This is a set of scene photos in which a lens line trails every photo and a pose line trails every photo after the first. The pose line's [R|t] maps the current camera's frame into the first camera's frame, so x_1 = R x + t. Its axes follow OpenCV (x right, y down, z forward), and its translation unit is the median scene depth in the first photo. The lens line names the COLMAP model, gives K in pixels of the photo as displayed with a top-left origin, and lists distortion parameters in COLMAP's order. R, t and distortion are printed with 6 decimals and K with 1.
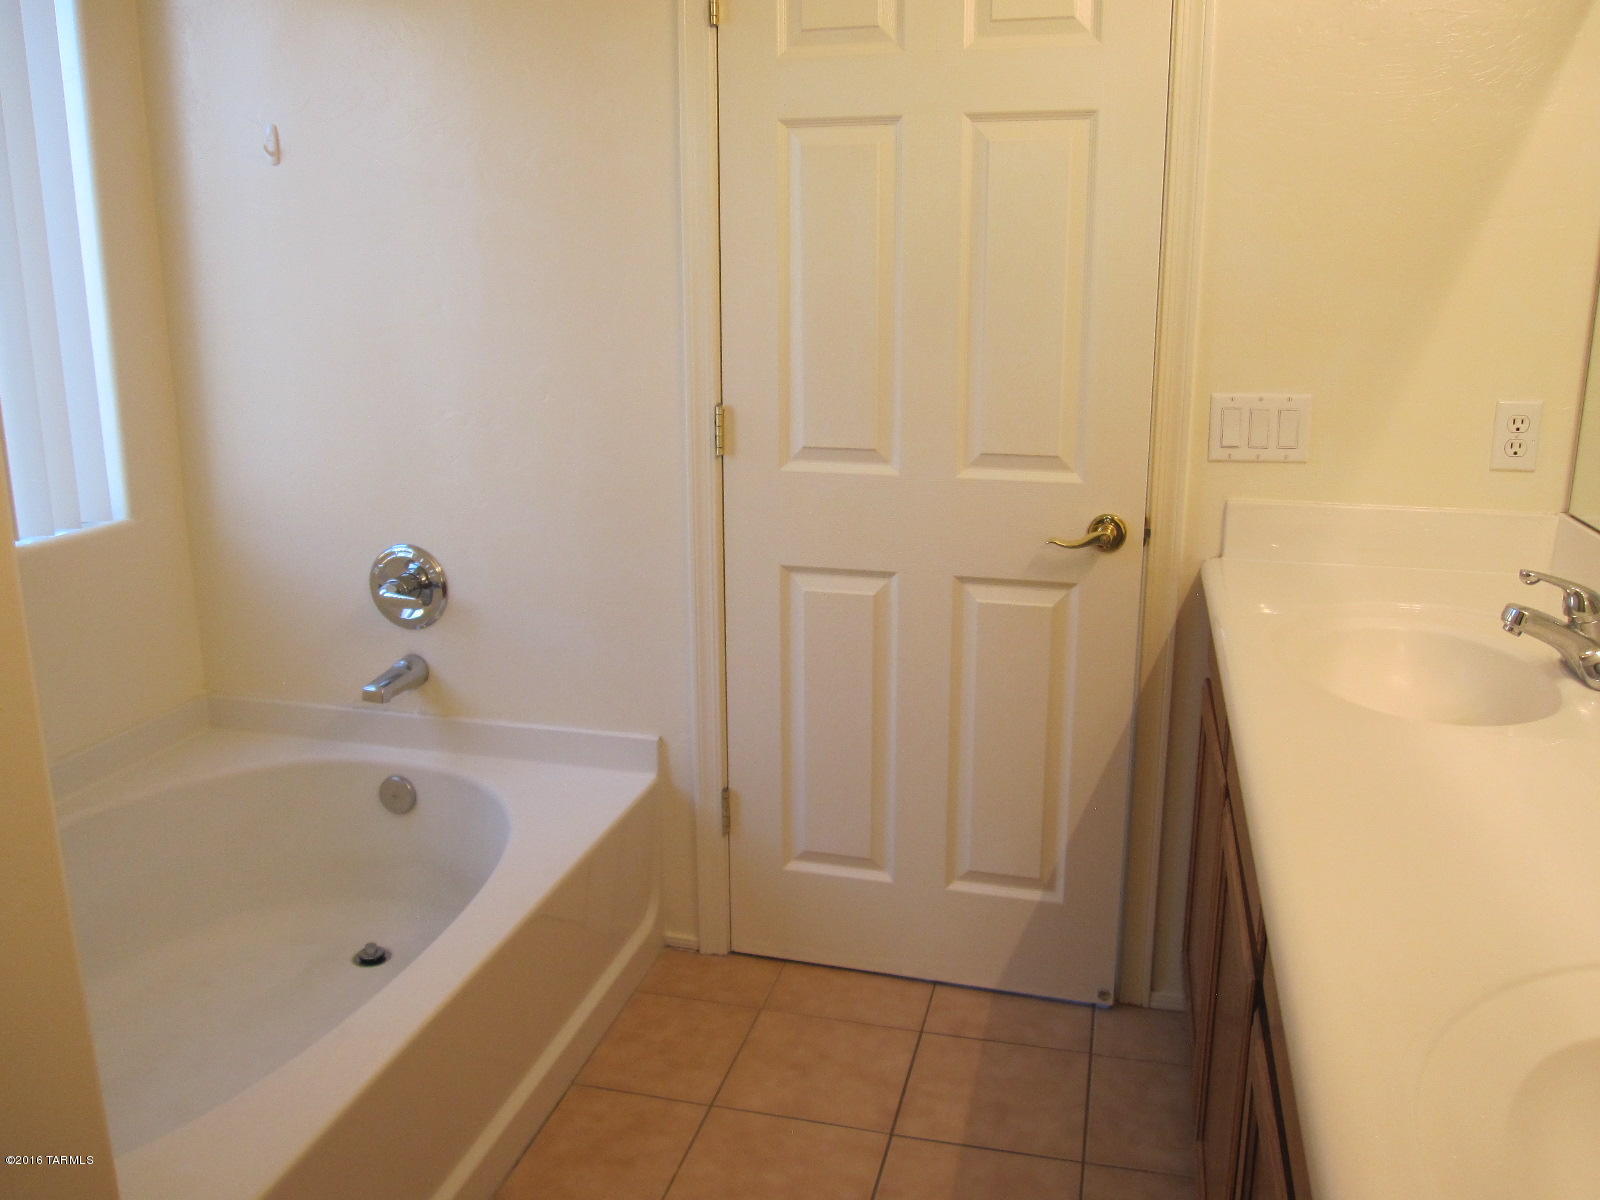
lens RADIAL K [[1321.2, 0, 791.5], [0, 1321.2, 594.7], [0, 0, 1]] dist [-0.071805, 0.034523]
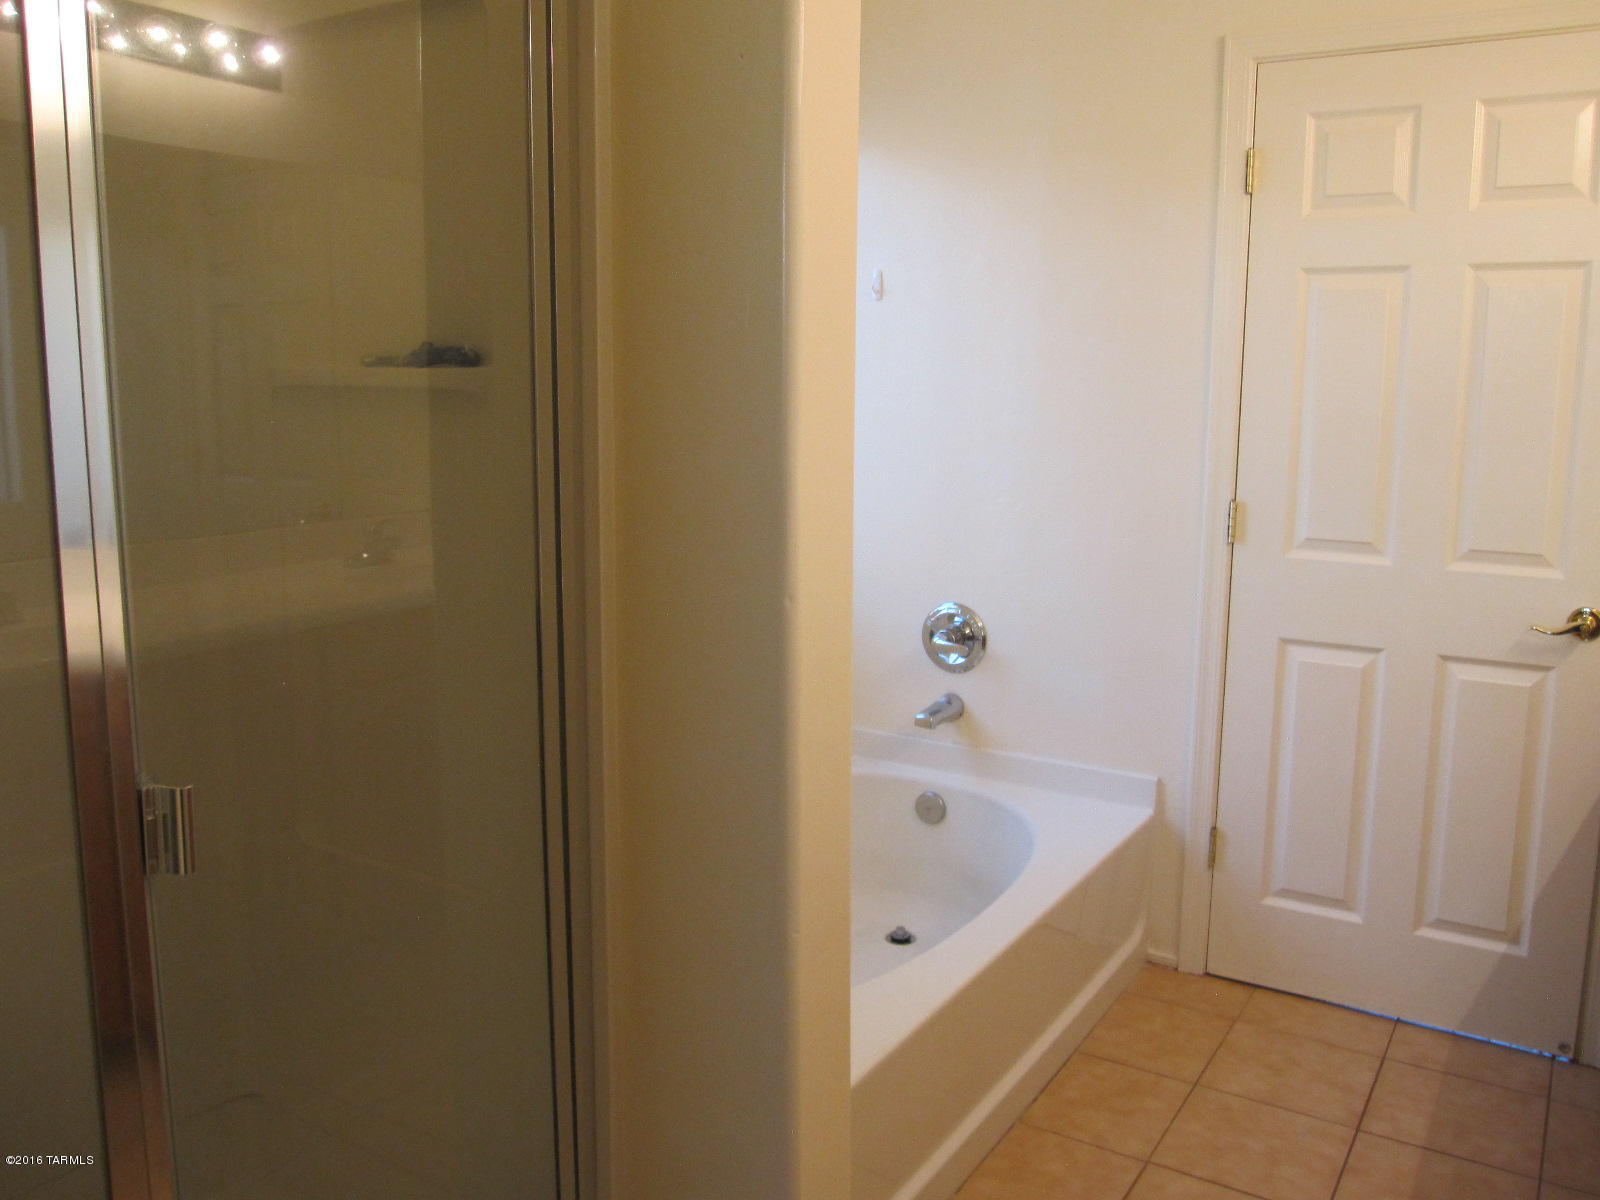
lens RADIAL K [[1321.2, 0, 799.9], [0, 1321.2, 588.5], [0, 0, 1]] dist [-0.071805, 0.034523]
pose [[0.953179, 0.057204, -0.296946, -0.072096], [-0.082443, 0.993906, -0.073172, 0.055744], [0.290950, 0.094227, 0.952087, -0.243911]]
